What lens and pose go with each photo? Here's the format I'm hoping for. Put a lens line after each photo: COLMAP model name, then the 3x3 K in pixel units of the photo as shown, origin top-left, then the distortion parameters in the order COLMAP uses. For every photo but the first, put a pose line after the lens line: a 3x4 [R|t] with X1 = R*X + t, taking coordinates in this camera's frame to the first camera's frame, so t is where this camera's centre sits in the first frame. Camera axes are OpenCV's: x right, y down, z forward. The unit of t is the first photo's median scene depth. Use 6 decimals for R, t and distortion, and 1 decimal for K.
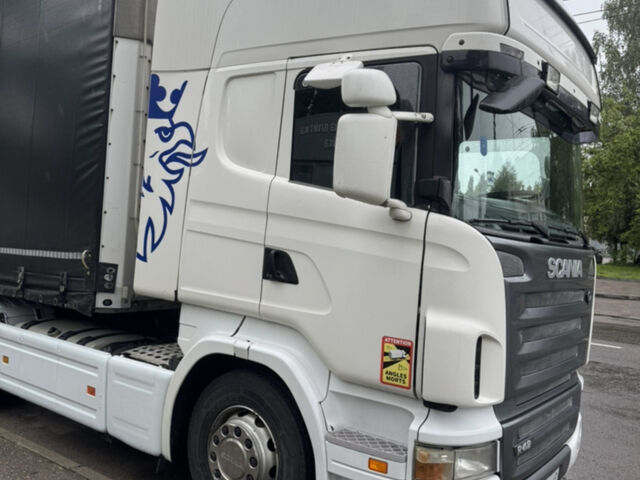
lens RADIAL K [[631.0, 0, 317.6], [0, 631.0, 241.5], [0, 0, 1]] dist [-0.027074, 0.000000]
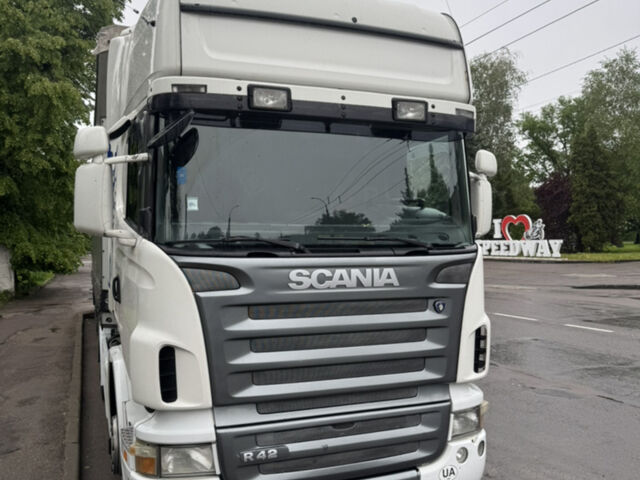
lens RADIAL K [[631.0, 0, 320.7], [0, 631.0, 242.1], [0, 0, 1]] dist [-0.027074, 0.000000]
pose [[0.864310, -0.070180, -0.498040, 0.798970], [0.054382, 0.997452, -0.046179, 0.024858], [0.500012, 0.012828, 0.865924, 0.119940]]
